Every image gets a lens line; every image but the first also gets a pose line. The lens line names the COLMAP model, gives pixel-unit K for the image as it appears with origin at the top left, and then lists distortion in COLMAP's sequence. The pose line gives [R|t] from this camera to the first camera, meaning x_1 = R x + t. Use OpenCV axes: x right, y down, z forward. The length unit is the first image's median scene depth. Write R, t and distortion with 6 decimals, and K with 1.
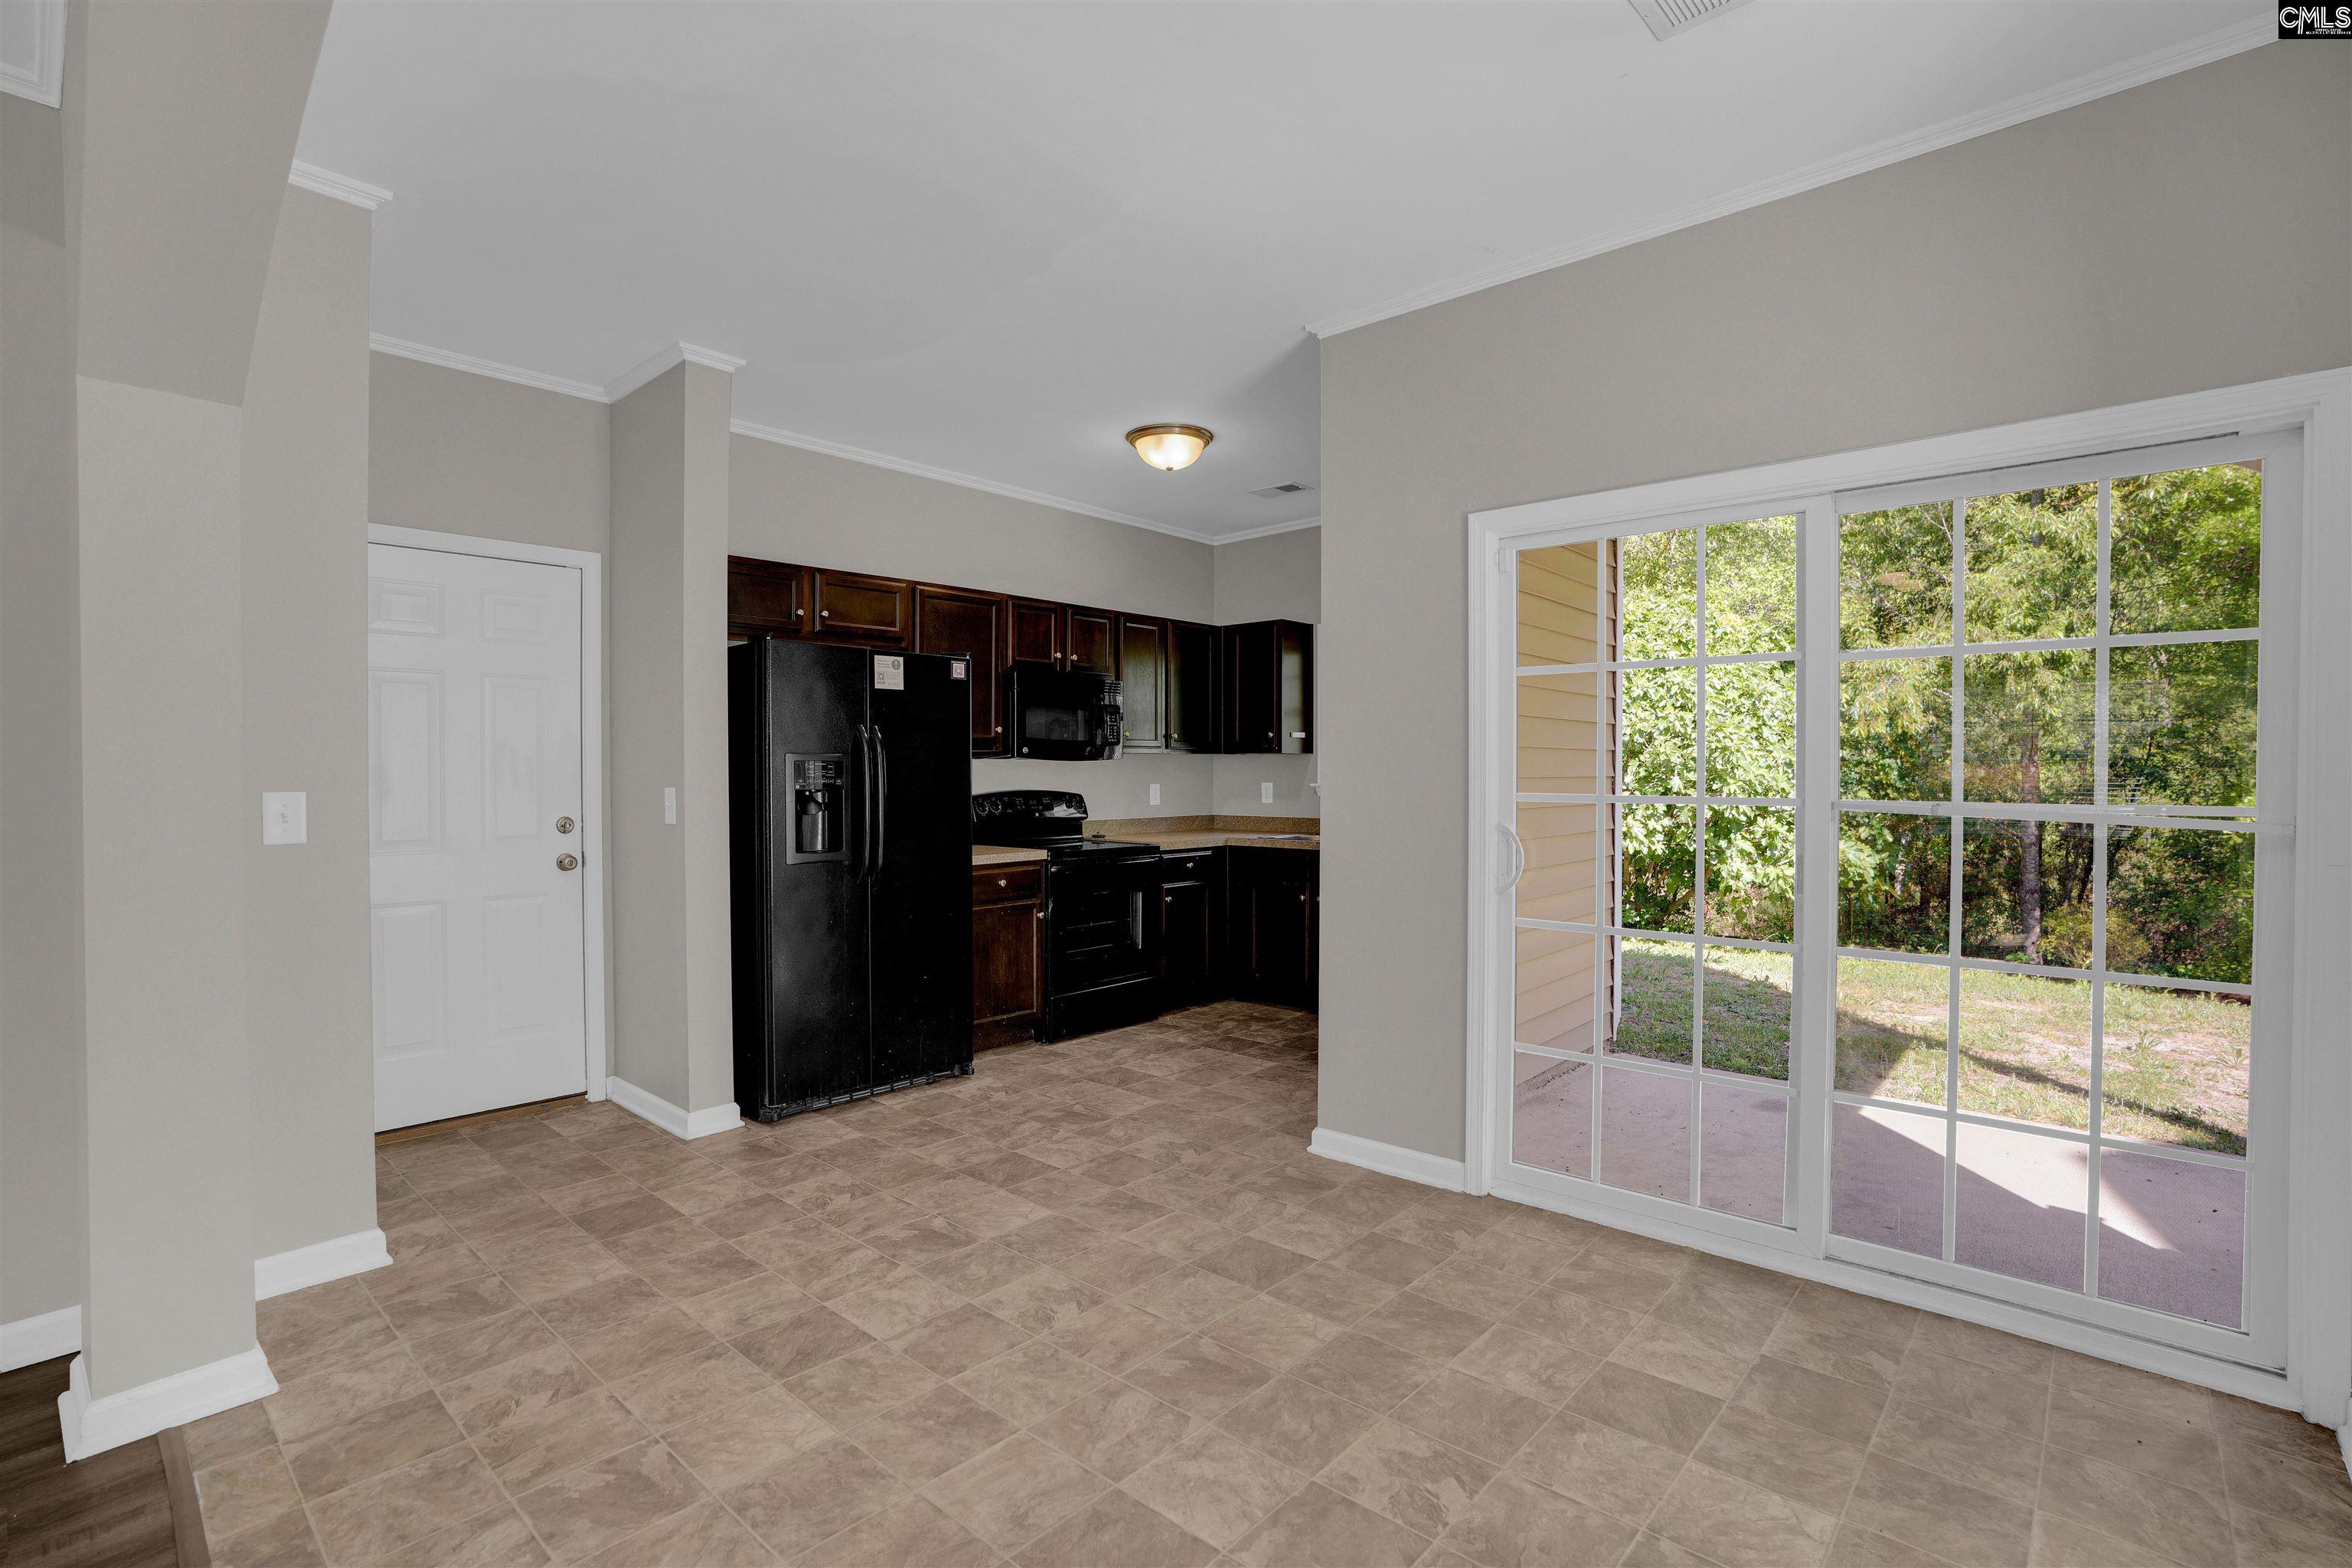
lens RADIAL K [[1104.3, 0, 1186.6], [0, 1104.3, 772.8], [0, 0, 1]] dist [-0.064994, 0.021750]
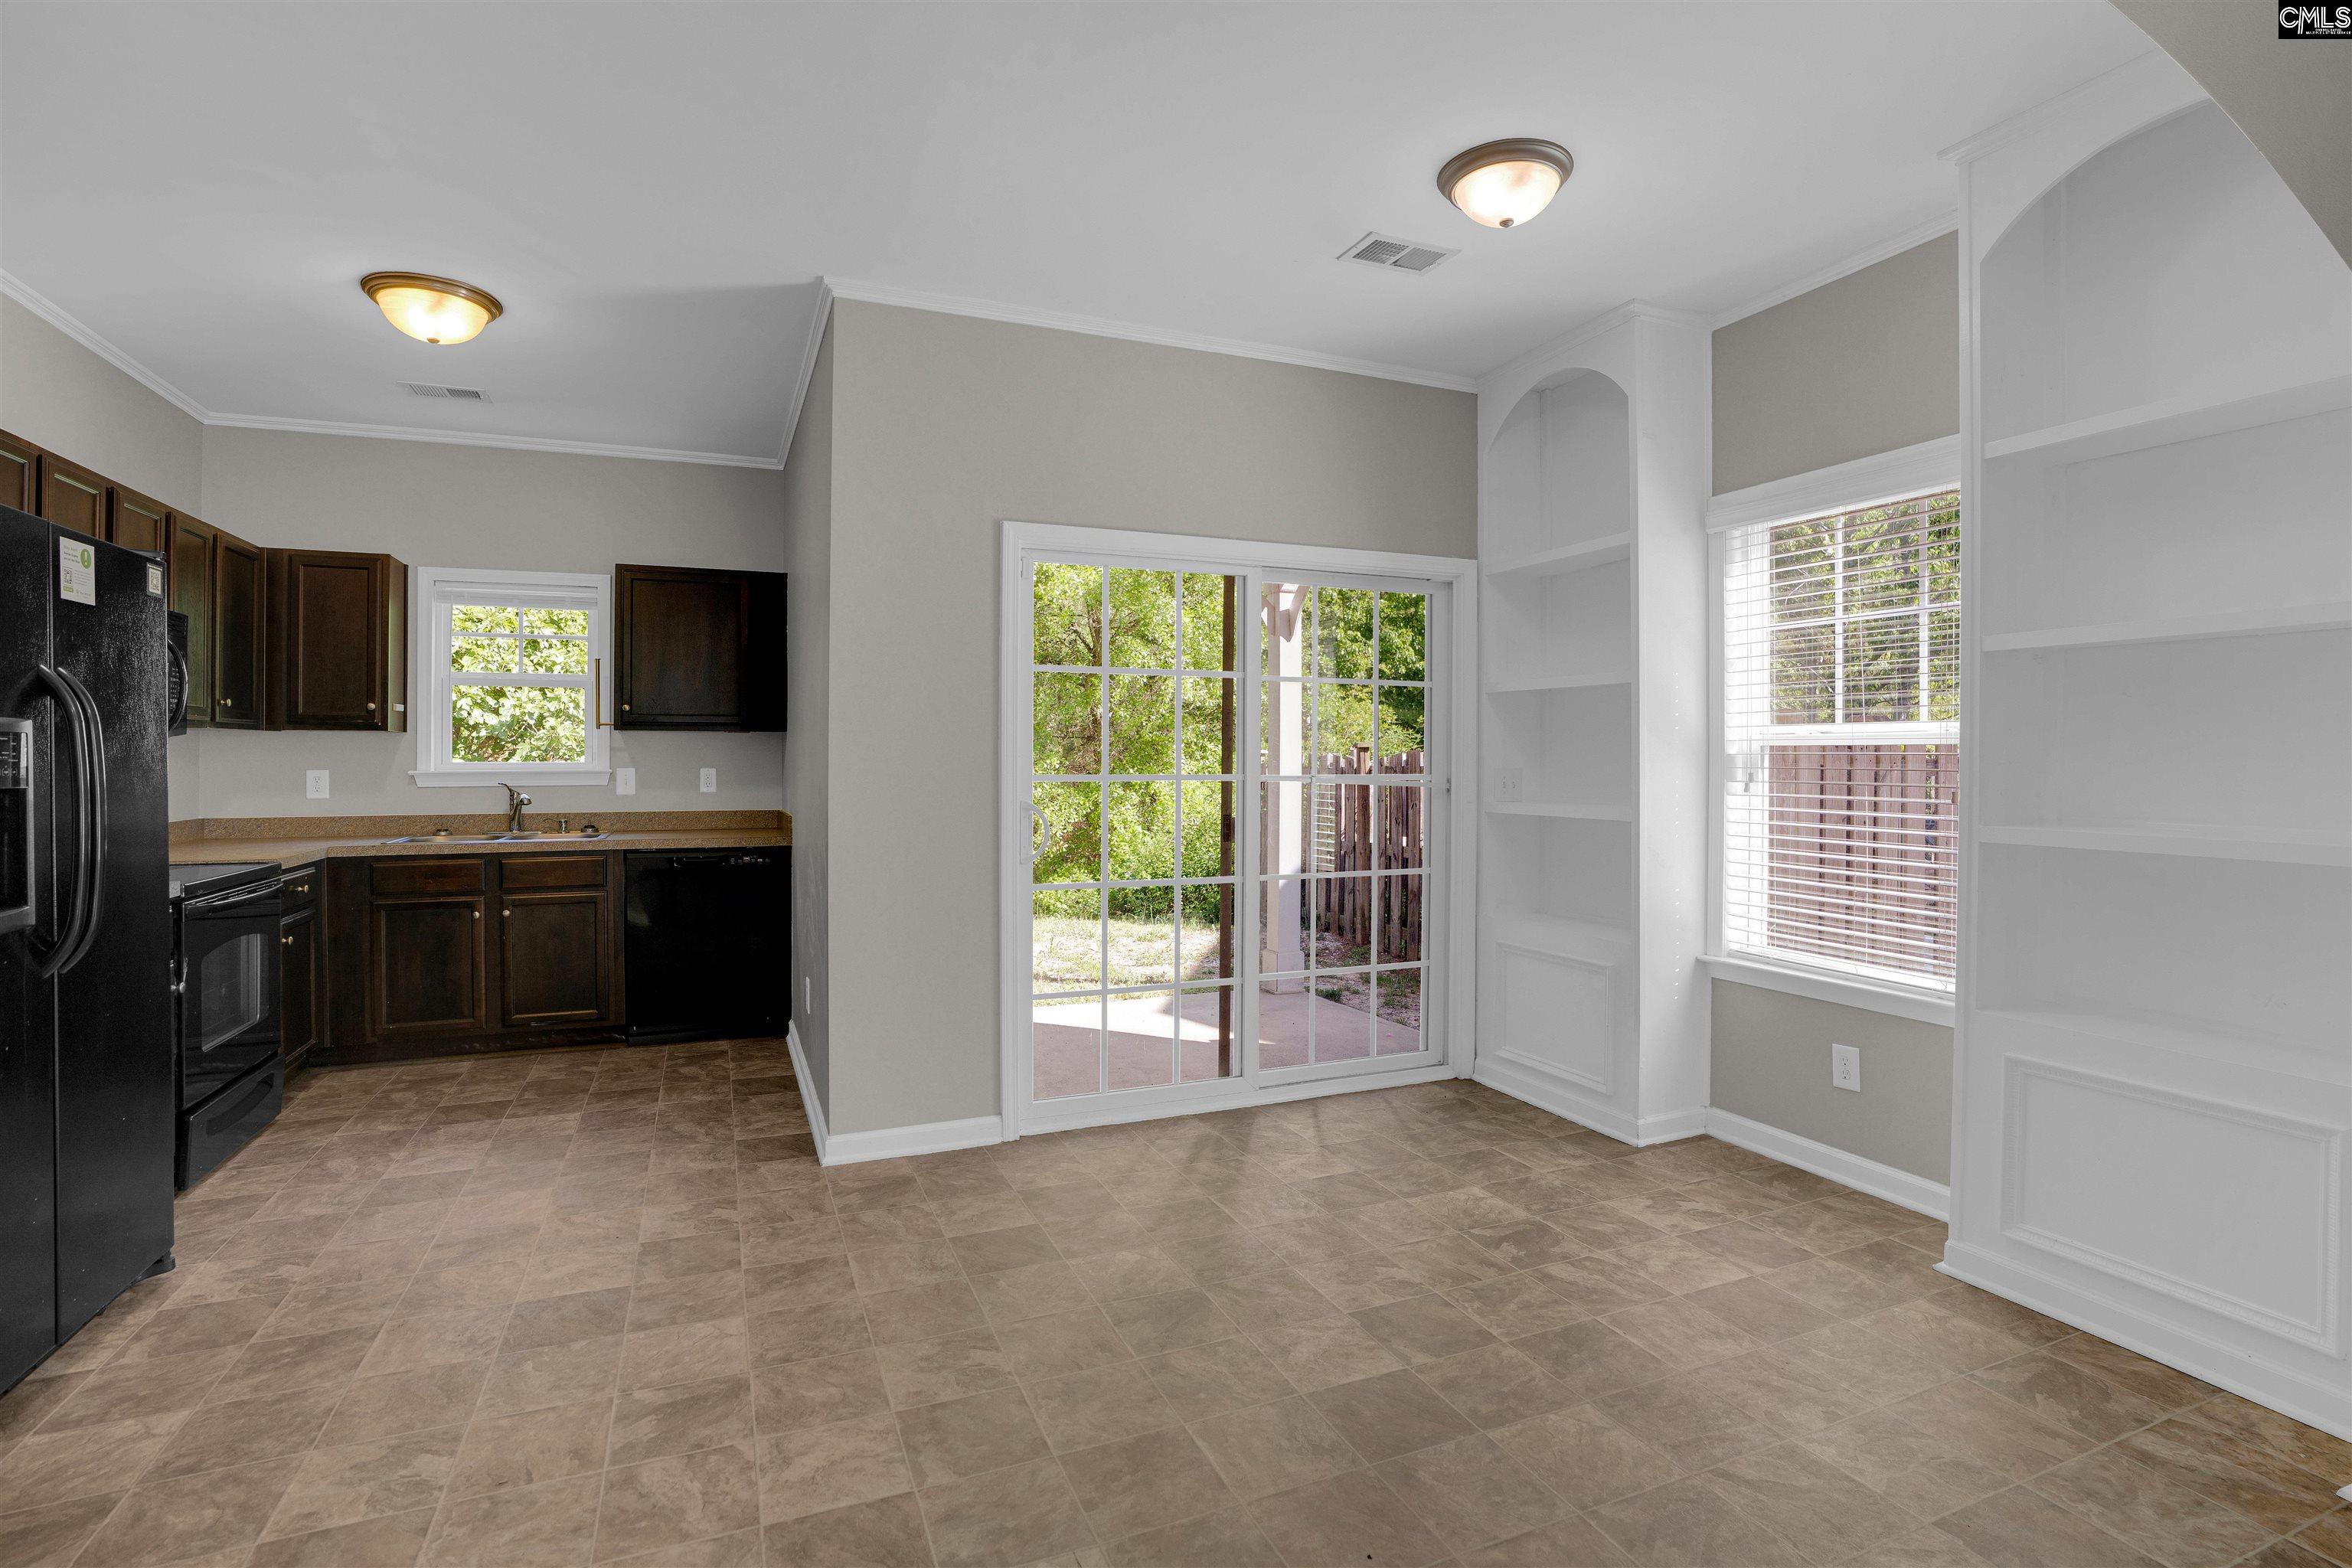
lens RADIAL K [[1104.3, 0, 1182.9], [0, 1104.3, 762.4], [0, 0, 1]] dist [-0.064994, 0.021750]
pose [[0.425889, -0.003124, 0.904770, -0.500565], [-0.000850, 0.999992, 0.003853, 0.000236], [-0.904775, -0.002410, 0.425883, 0.280213]]
